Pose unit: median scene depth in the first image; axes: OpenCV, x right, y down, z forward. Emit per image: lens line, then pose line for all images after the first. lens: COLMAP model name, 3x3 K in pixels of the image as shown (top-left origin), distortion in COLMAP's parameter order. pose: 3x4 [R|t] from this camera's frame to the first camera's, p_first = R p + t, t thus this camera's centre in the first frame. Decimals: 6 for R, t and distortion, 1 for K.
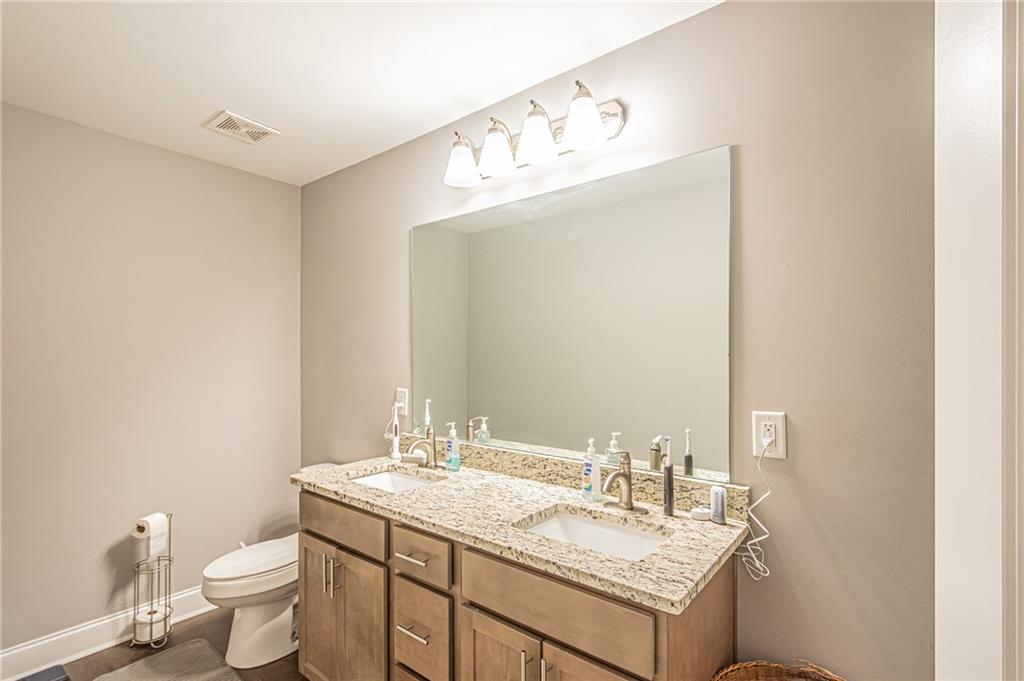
lens RADIAL K [[478.5, 0, 513.6], [0, 478.5, 357.5], [0, 0, 1]] dist [0.000493, 0.000001]
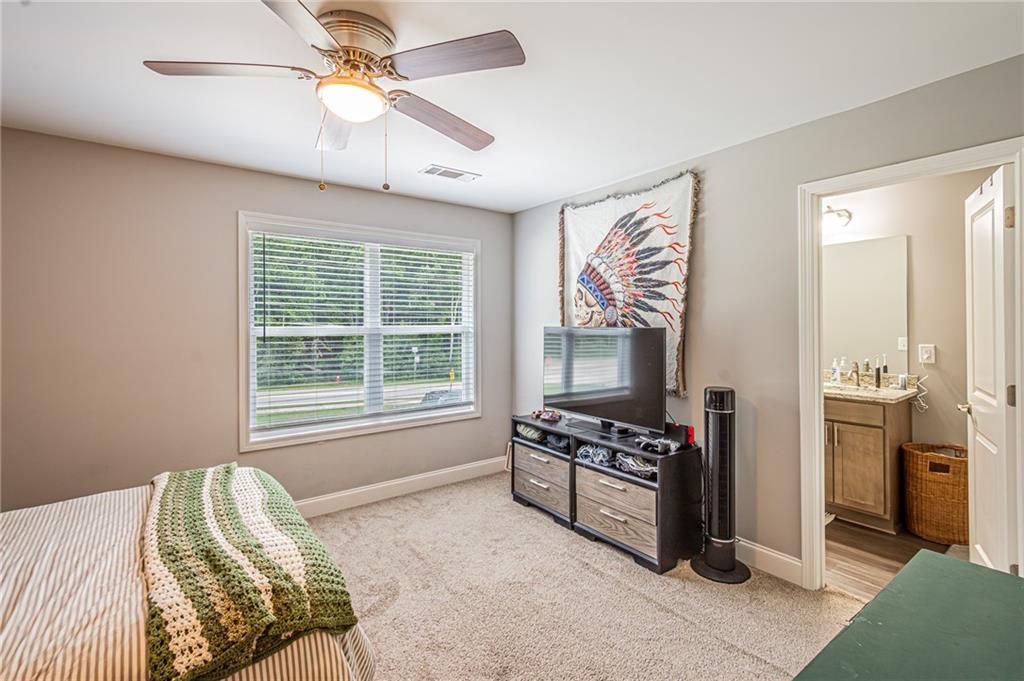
lens RADIAL K [[454.4, 0, 512.2], [0, 454.4, 321.4], [0, 0, 1]] dist [-0.000263, -0.000274]
pose [[0.967613, -0.006696, -0.252350, -0.916618], [0.005004, 0.999961, -0.007345, -0.001642], [0.252389, 0.005844, 0.967608, -1.755526]]
